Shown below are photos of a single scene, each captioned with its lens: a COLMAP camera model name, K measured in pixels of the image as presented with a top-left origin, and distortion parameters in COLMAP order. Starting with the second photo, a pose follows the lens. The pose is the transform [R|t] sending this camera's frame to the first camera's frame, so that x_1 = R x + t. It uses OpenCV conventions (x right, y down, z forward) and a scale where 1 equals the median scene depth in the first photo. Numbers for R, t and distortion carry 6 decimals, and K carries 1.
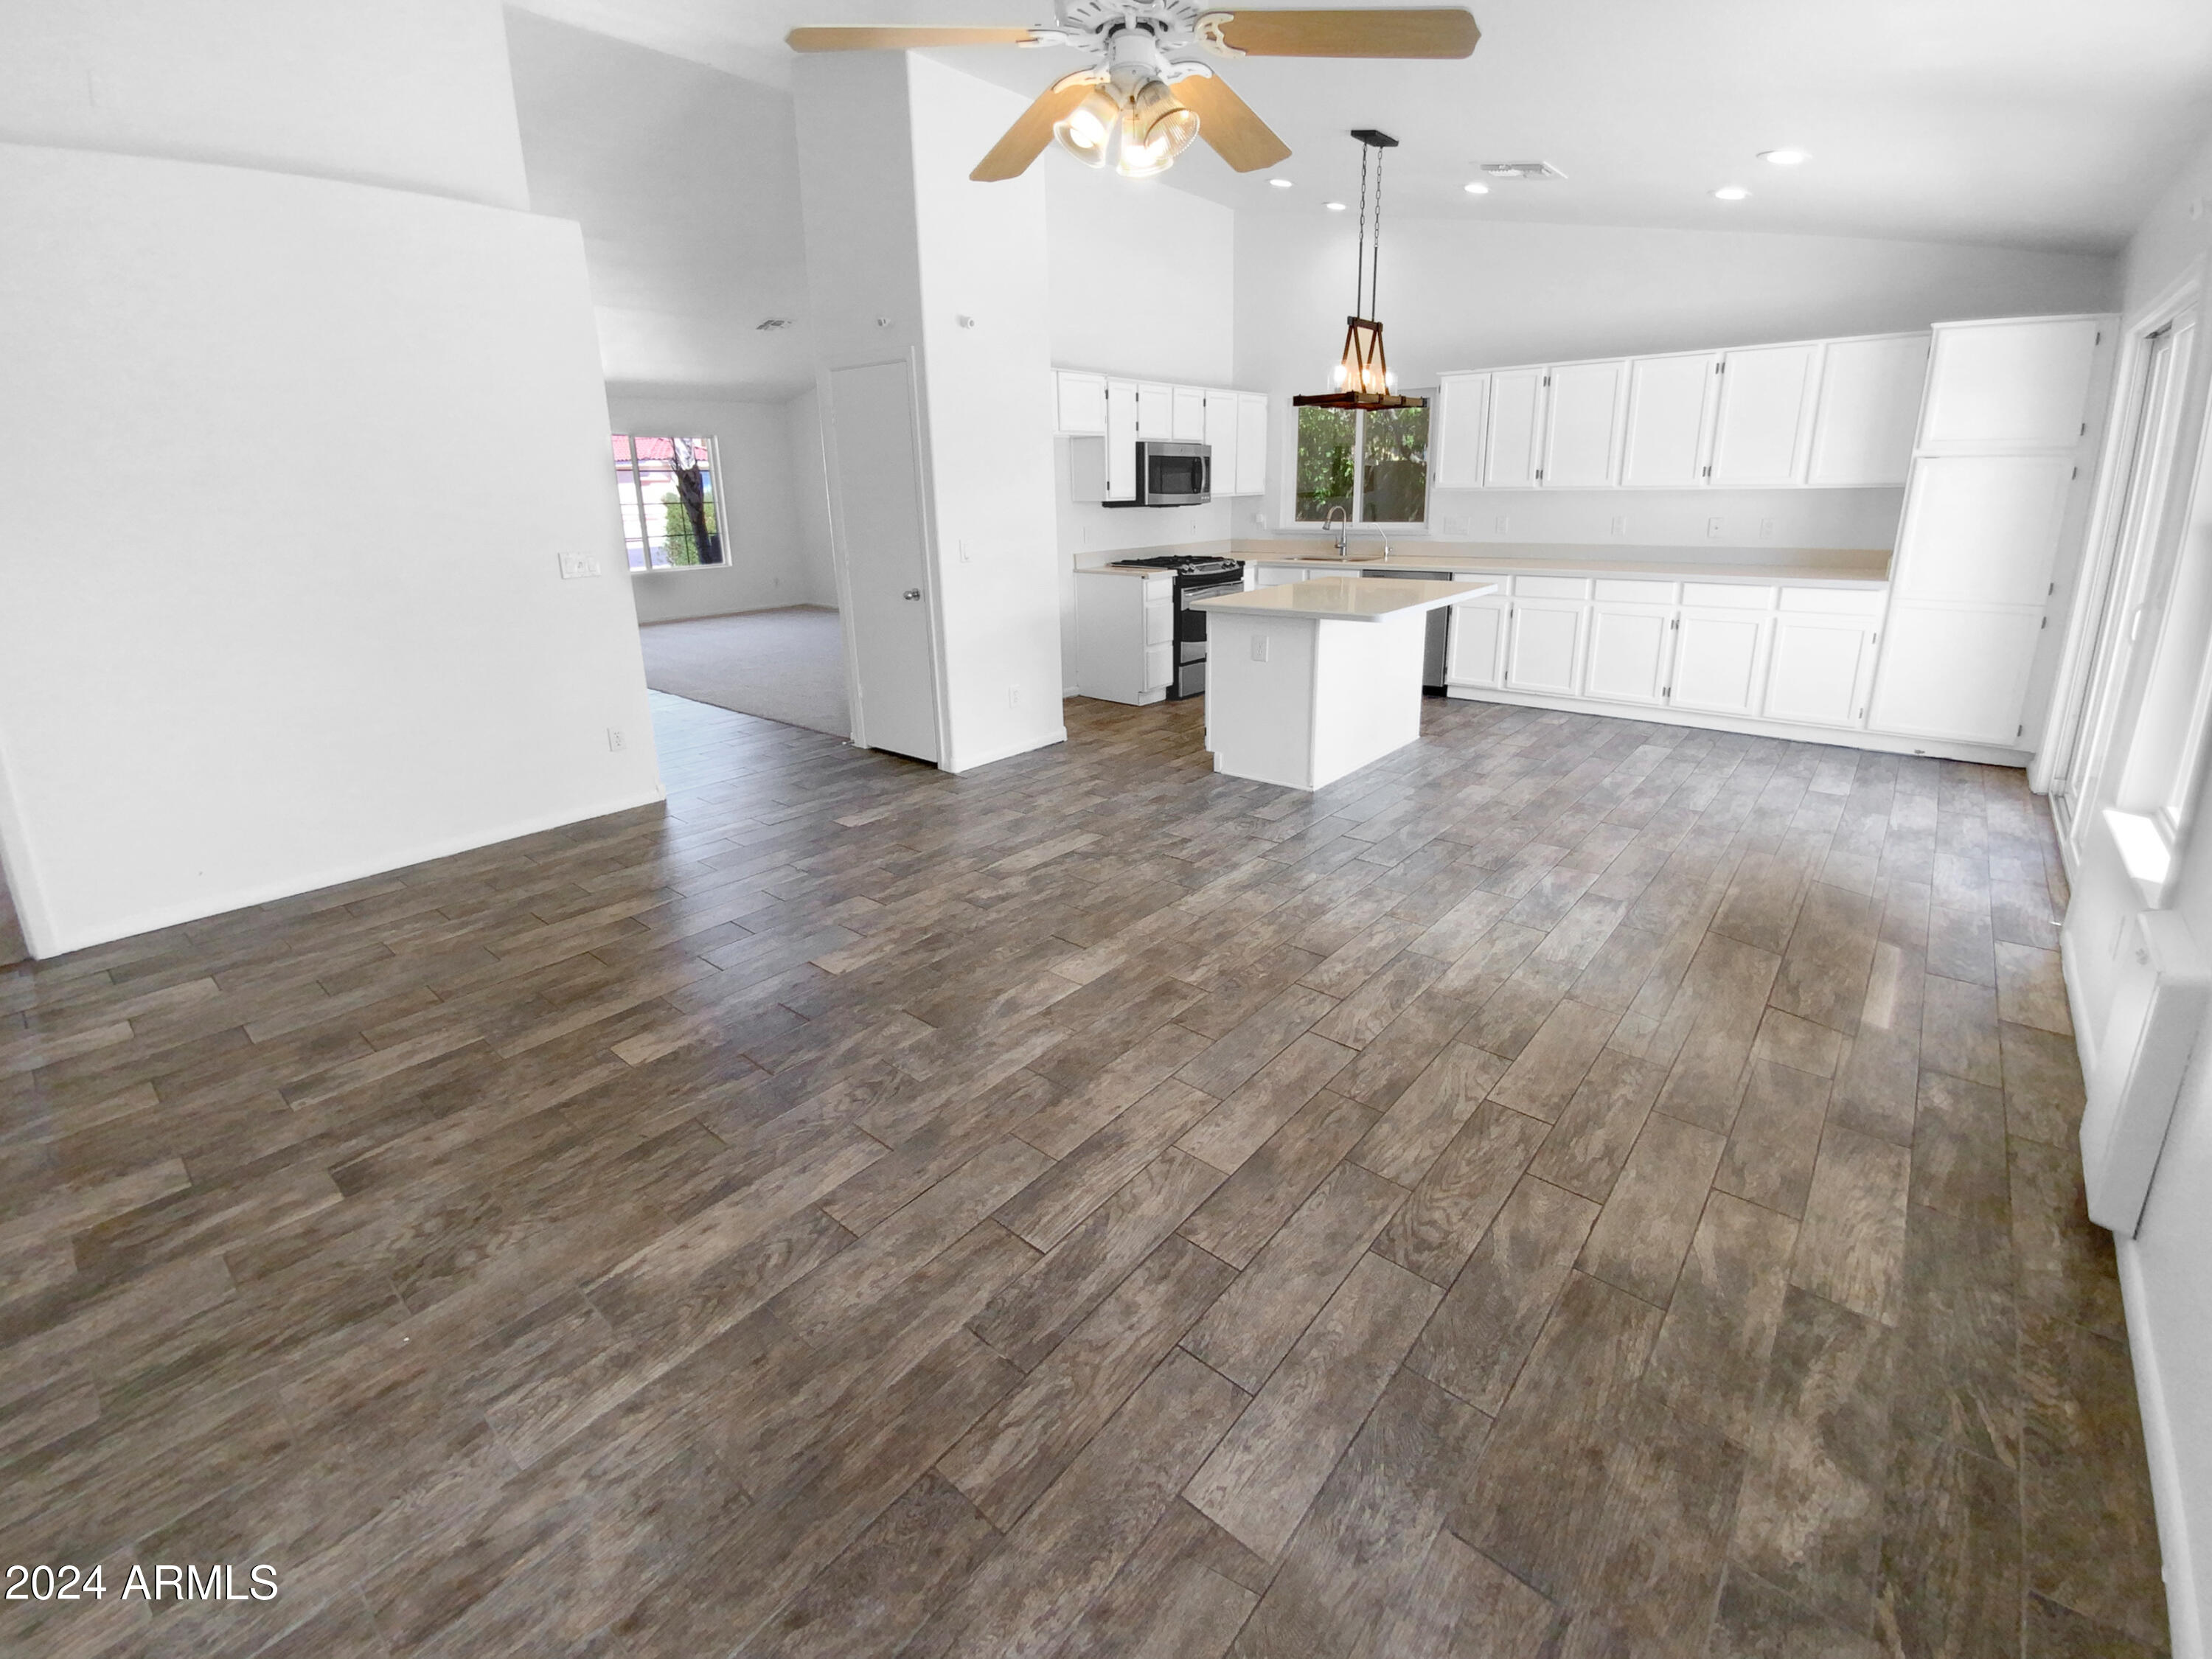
lens RADIAL K [[935.4, 0, 1106.2], [0, 935.4, 787.7], [0, 0, 1]] dist [-0.002324, -0.000389]
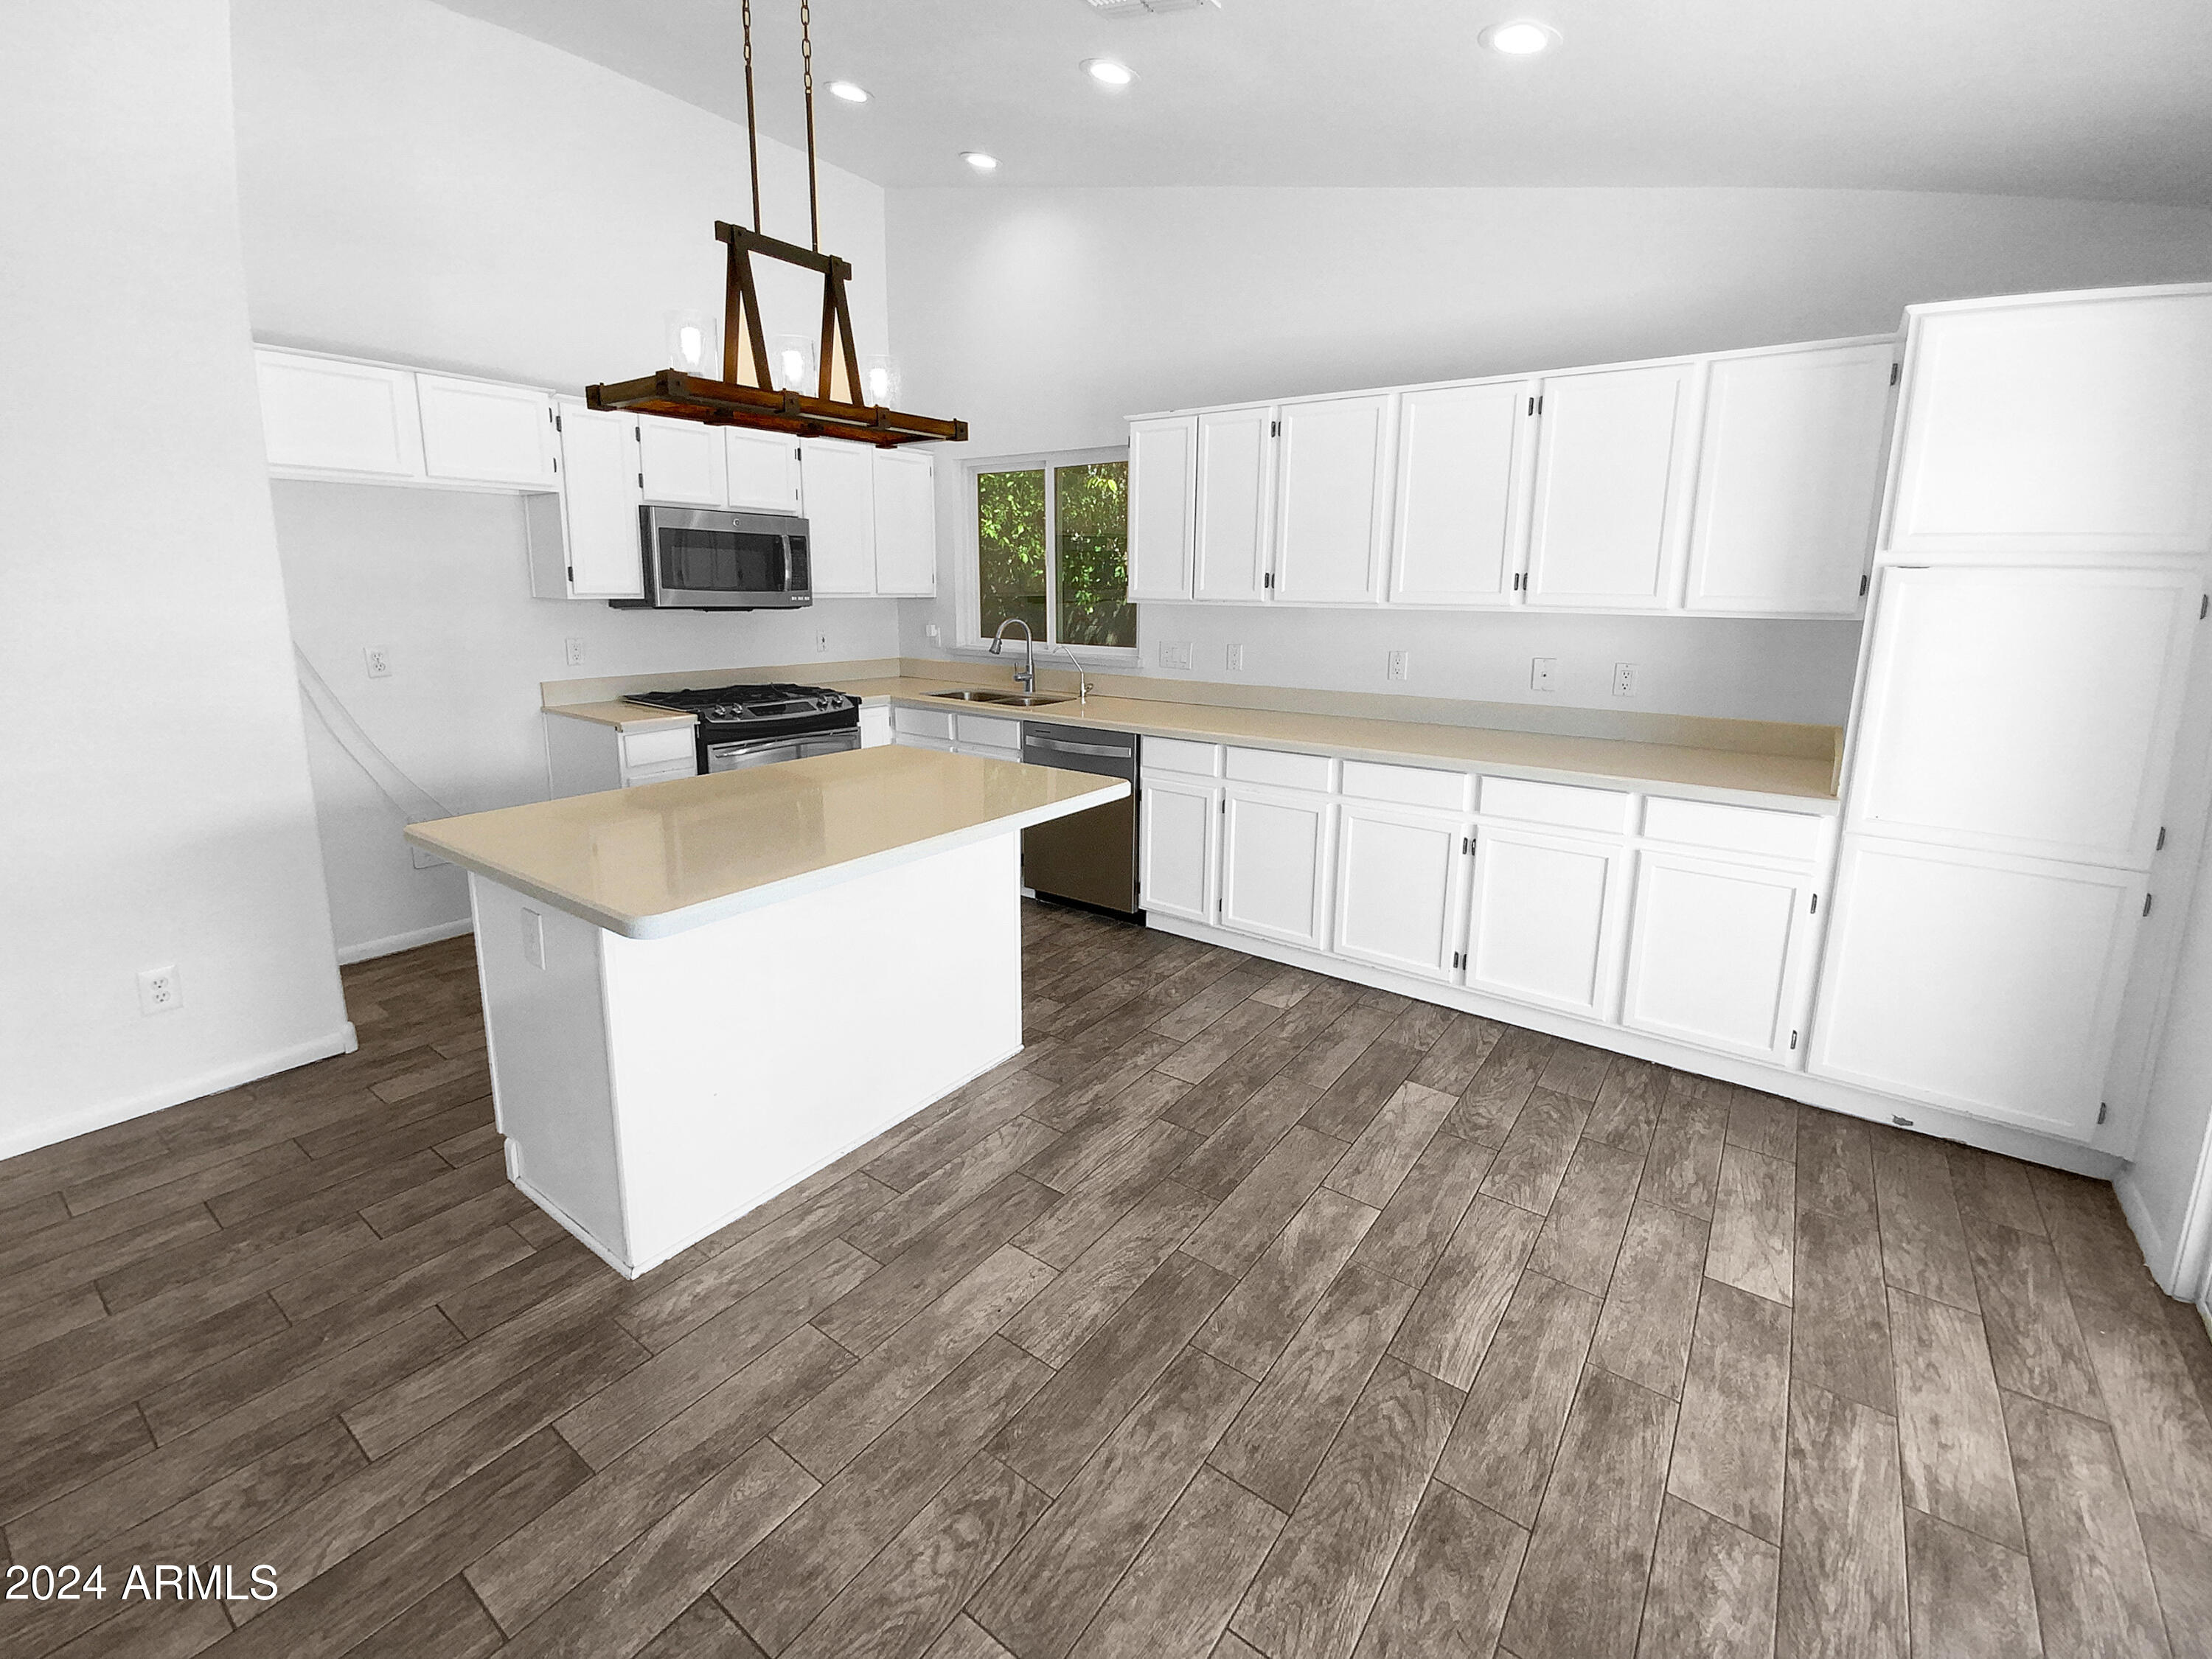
lens RADIAL K [[893.6, 0, 1137.0], [0, 893.6, 814.6], [0, 0, 1]] dist [0.005895, -0.005021]
pose [[0.995895, 0.008949, 0.090072, 0.432056], [-0.003836, 0.998379, -0.056783, -0.195116], [-0.090434, 0.056204, 0.994315, 0.576000]]
